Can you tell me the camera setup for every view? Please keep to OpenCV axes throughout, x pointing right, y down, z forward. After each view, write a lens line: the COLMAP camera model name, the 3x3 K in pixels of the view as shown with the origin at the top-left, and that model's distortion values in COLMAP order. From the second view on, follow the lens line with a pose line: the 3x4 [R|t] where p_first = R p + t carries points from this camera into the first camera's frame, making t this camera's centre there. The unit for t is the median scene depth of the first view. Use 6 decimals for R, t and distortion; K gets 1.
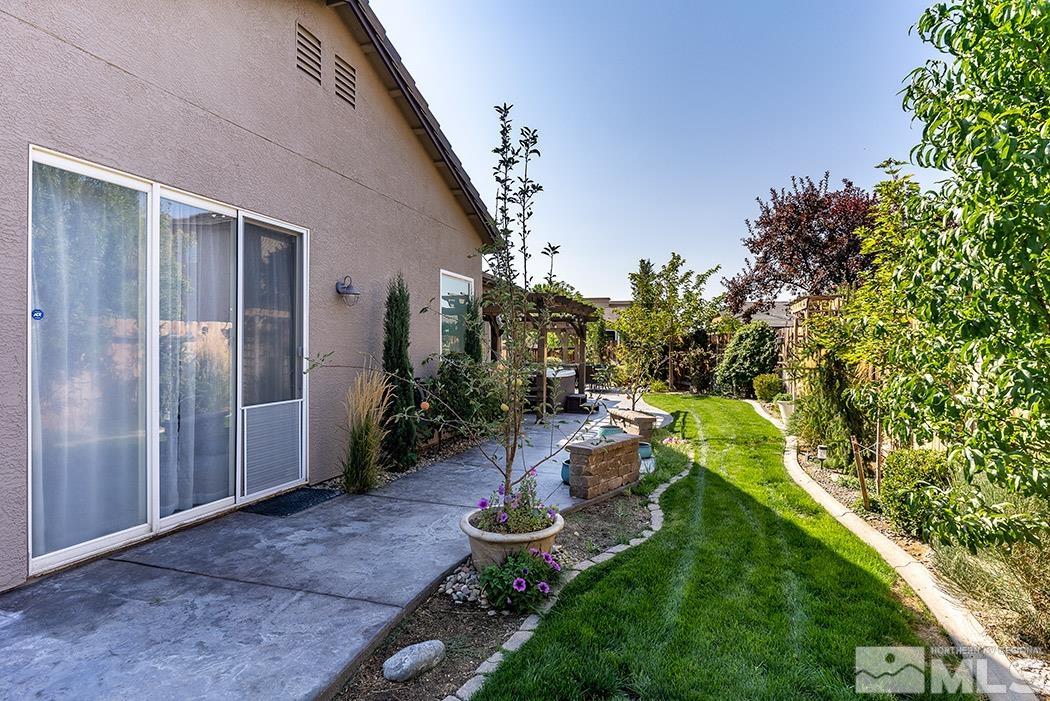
lens RADIAL K [[540.5, 0, 526.9], [0, 540.5, 353.9], [0, 0, 1]] dist [-0.004280, 0.001858]
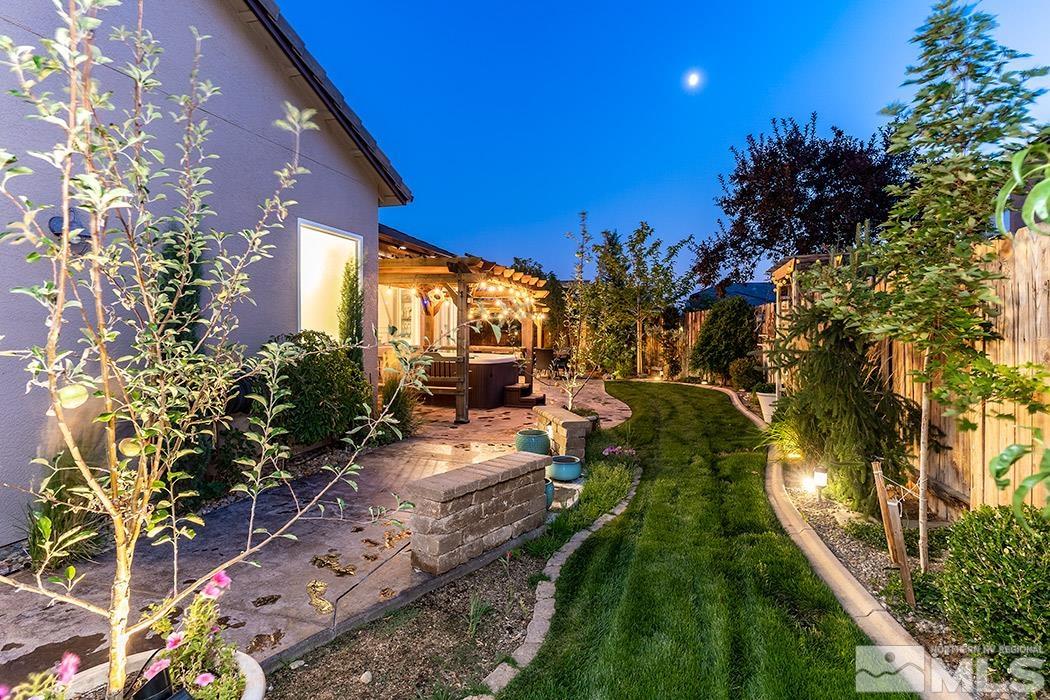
lens RADIAL K [[553.1, 0, 525.9], [0, 553.1, 331.5], [0, 0, 1]] dist [-0.001911, 0.000071]
pose [[0.999385, -0.003864, 0.034846, 0.076461], [0.004252, 0.999930, -0.011045, 0.003826], [-0.034801, 0.011187, 0.999332, 0.157207]]
